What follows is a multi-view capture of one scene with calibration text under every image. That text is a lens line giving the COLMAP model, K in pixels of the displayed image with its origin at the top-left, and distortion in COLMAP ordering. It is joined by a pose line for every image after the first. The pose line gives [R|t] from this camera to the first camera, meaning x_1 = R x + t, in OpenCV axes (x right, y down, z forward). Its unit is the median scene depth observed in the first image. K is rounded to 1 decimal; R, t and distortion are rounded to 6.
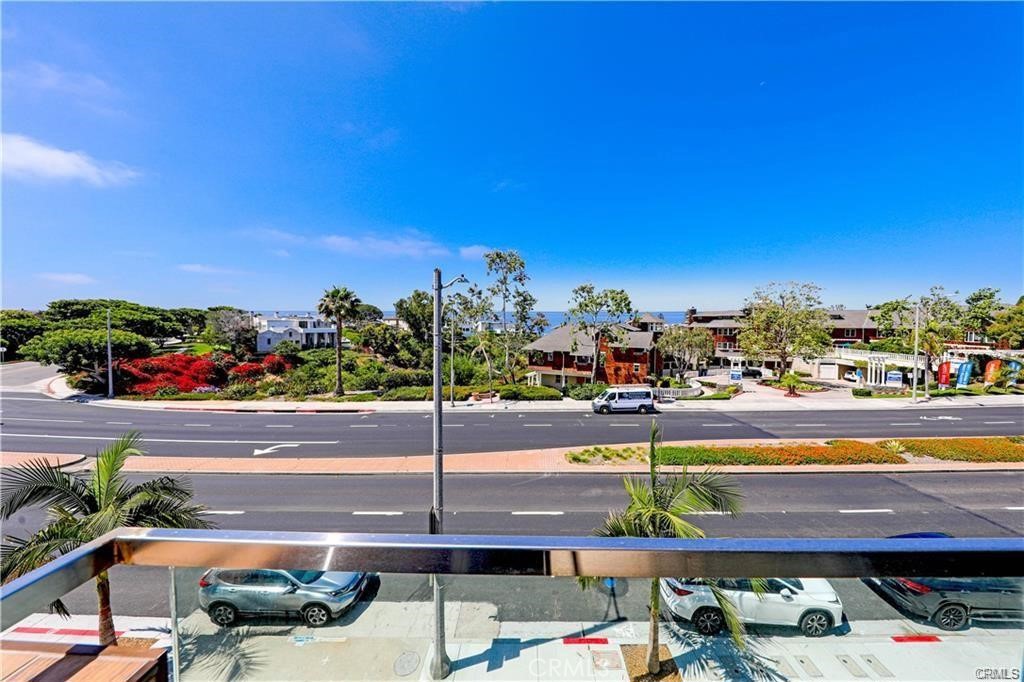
lens RADIAL K [[333.4, 0, 532.2], [0, 333.4, 341.4], [0, 0, 1]] dist [-0.003311, -0.001143]
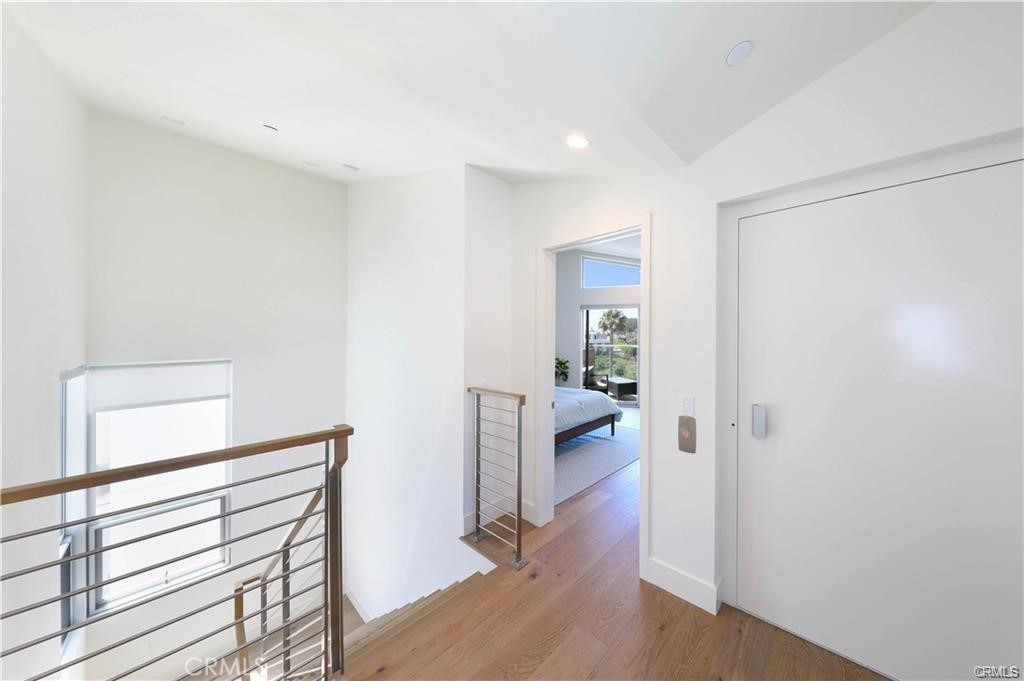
lens RADIAL K [[333.4, 0, 531.9], [0, 333.4, 342.9], [0, 0, 1]] dist [-0.003311, -0.001143]
pose [[0.720134, 0.010359, -0.693757, 0.111545], [-0.032396, 0.999300, -0.018707, 0.011520], [0.693078, 0.035946, 0.719966, -0.172507]]
